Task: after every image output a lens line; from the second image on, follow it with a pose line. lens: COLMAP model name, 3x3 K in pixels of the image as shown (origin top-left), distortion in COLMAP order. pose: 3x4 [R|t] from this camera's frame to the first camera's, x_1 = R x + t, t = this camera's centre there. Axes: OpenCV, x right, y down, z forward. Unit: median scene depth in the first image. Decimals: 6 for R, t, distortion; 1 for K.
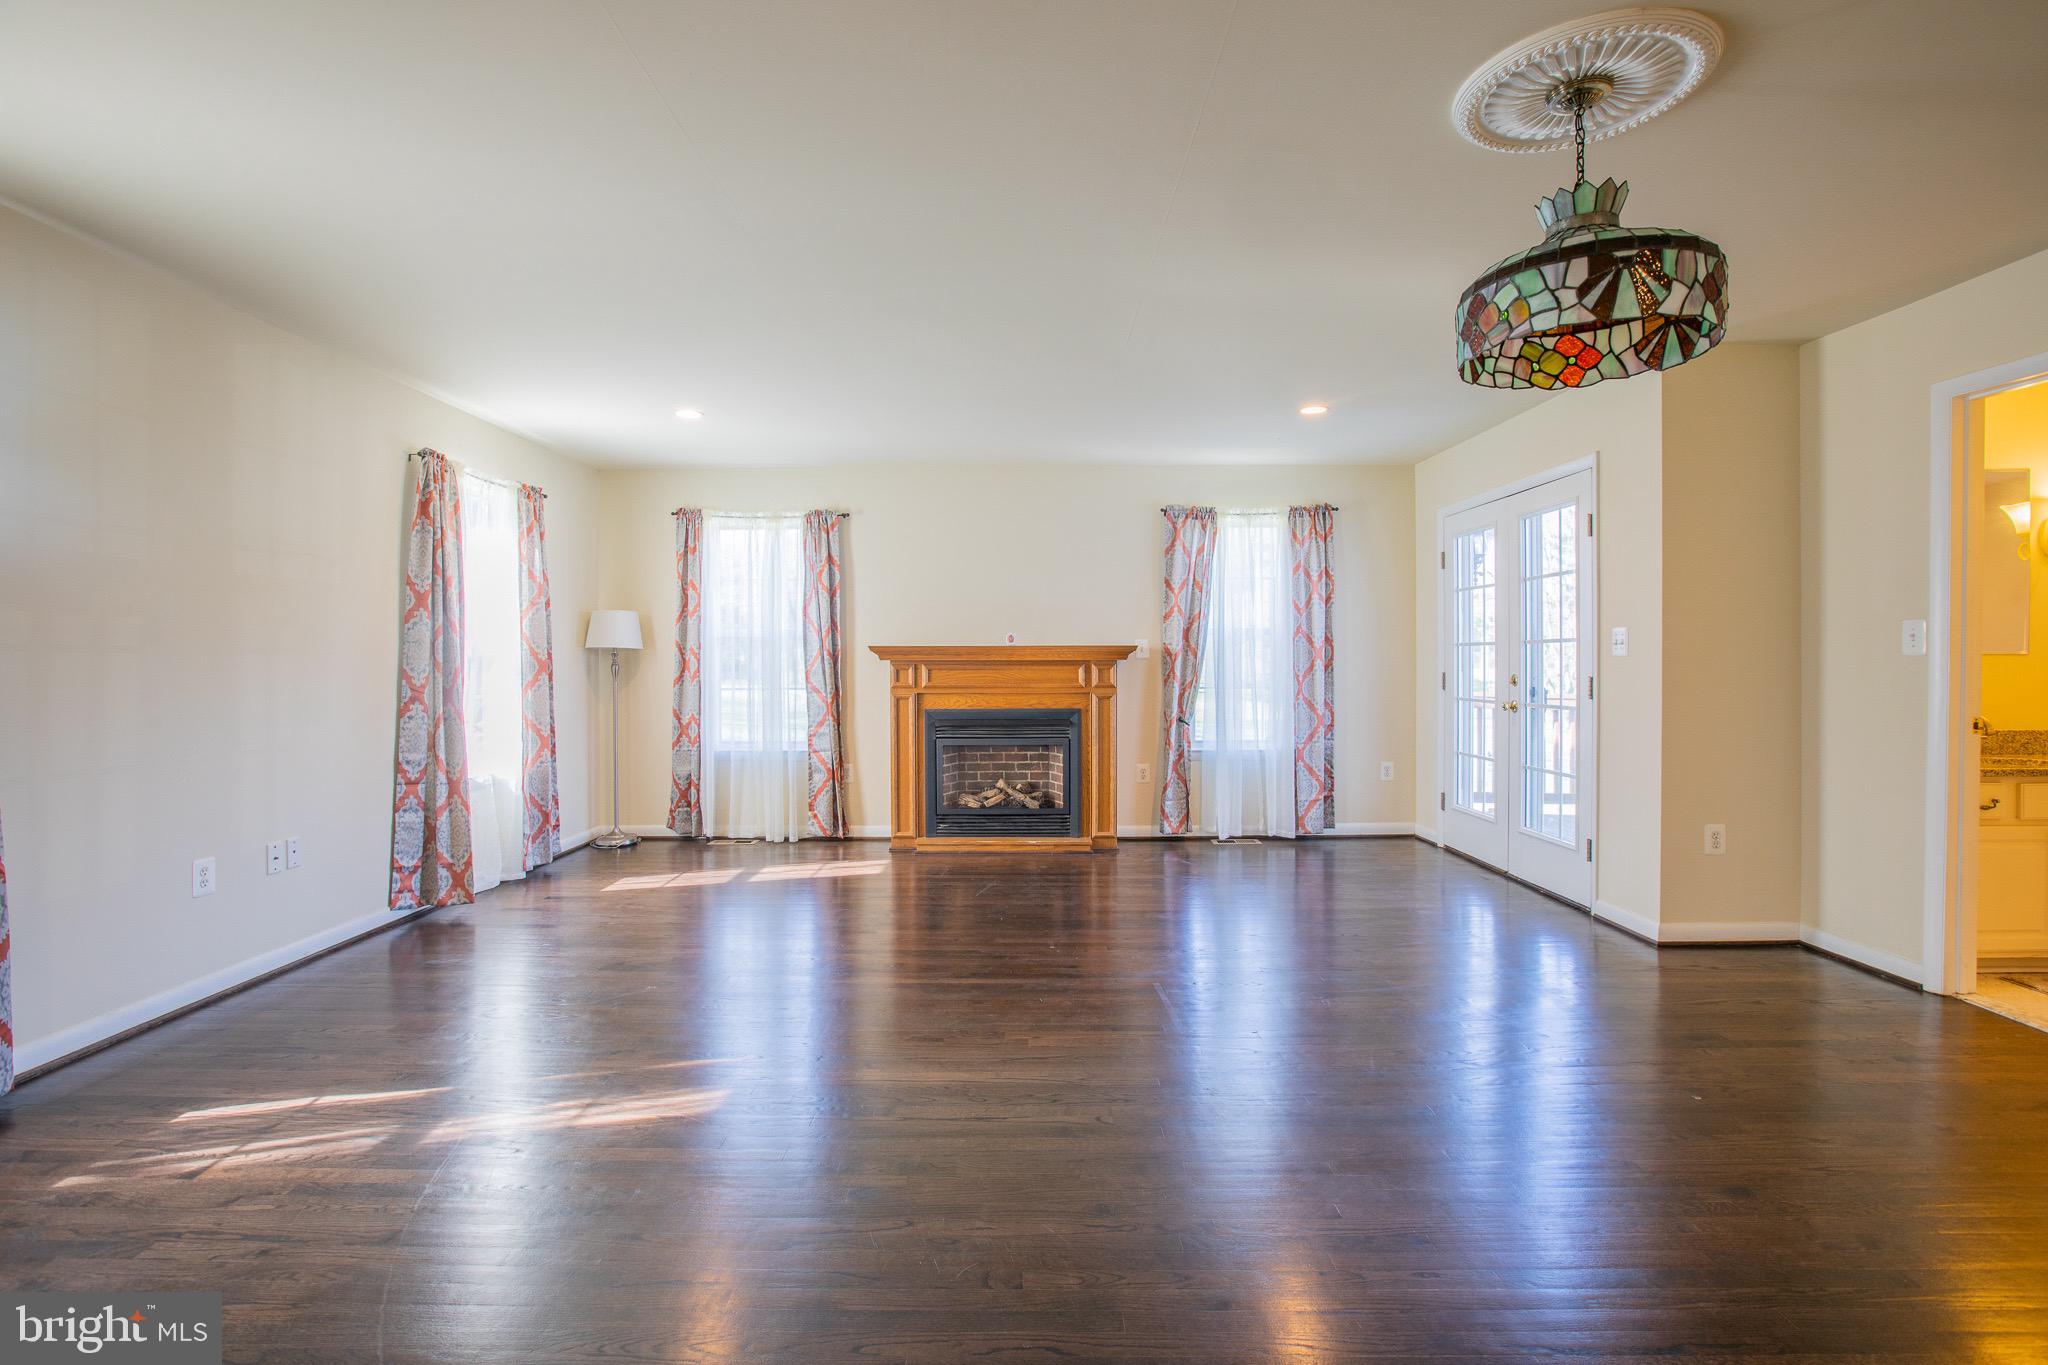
lens RADIAL K [[975.1, 0, 1008.7], [0, 975.1, 668.9], [0, 0, 1]] dist [-0.038875, 0.011592]
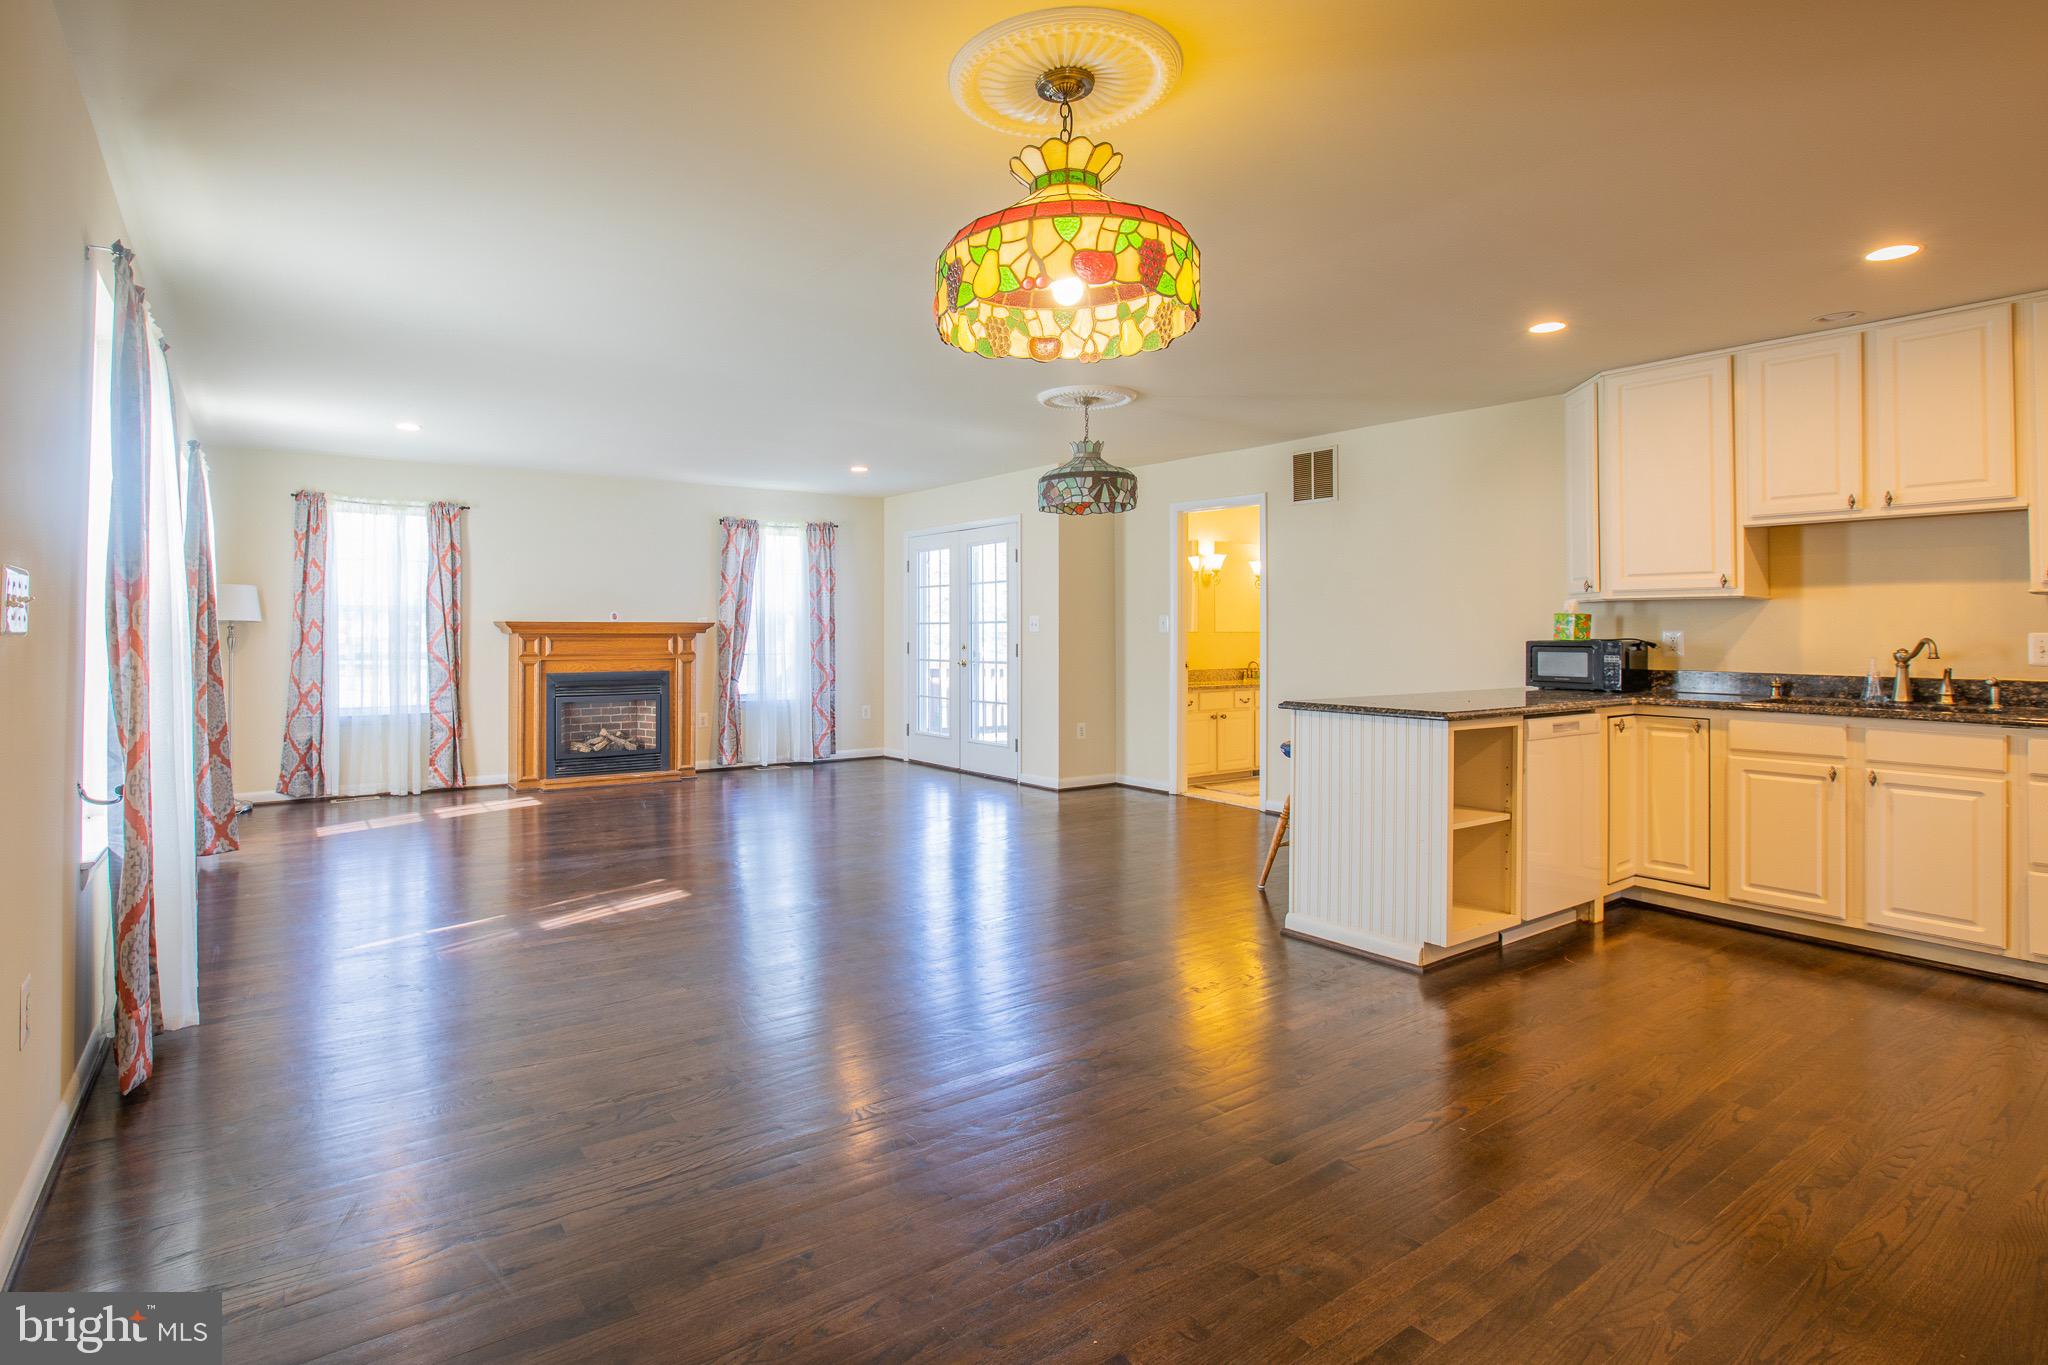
lens RADIAL K [[975.1, 0, 905.6], [0, 975.1, 624.9], [0, 0, 1]] dist [-0.038875, 0.011592]
pose [[0.847850, 0.005681, 0.530205, -0.337270], [0.002709, 0.999883, -0.015045, -0.000123], [-0.530229, 0.014193, 0.847736, -0.257850]]
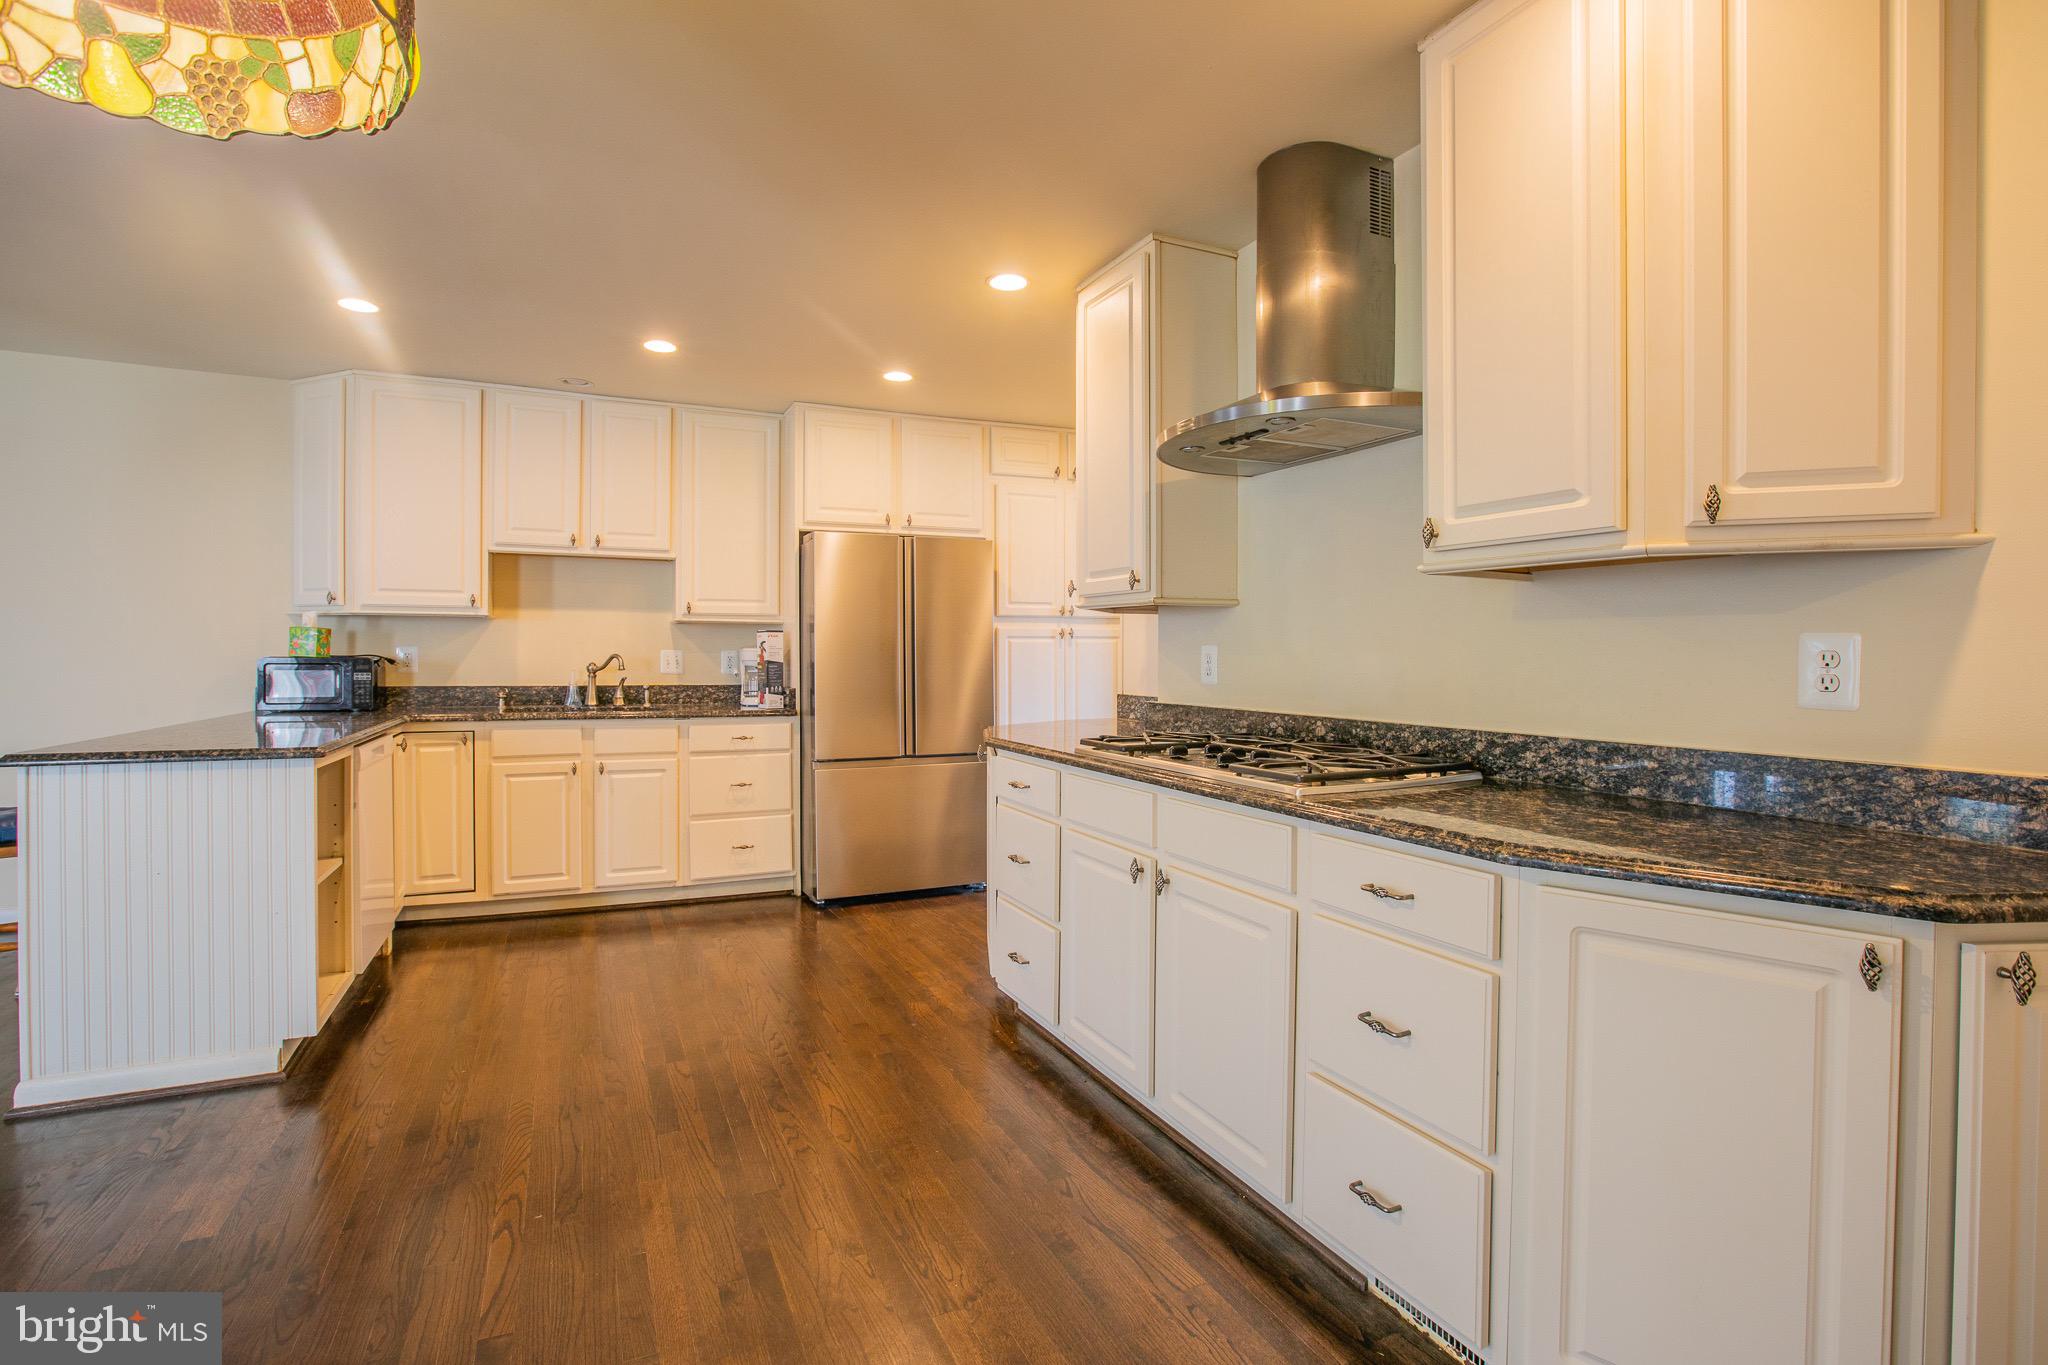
lens RADIAL K [[975.1, 0, 1001.7], [0, 975.1, 673.7], [0, 0, 1]] dist [-0.038875, 0.011592]
pose [[-0.396472, -0.021268, 0.917800, -0.315505], [0.003411, 0.999691, 0.024639, -0.001073], [-0.918040, 0.012900, -0.396277, -0.093293]]
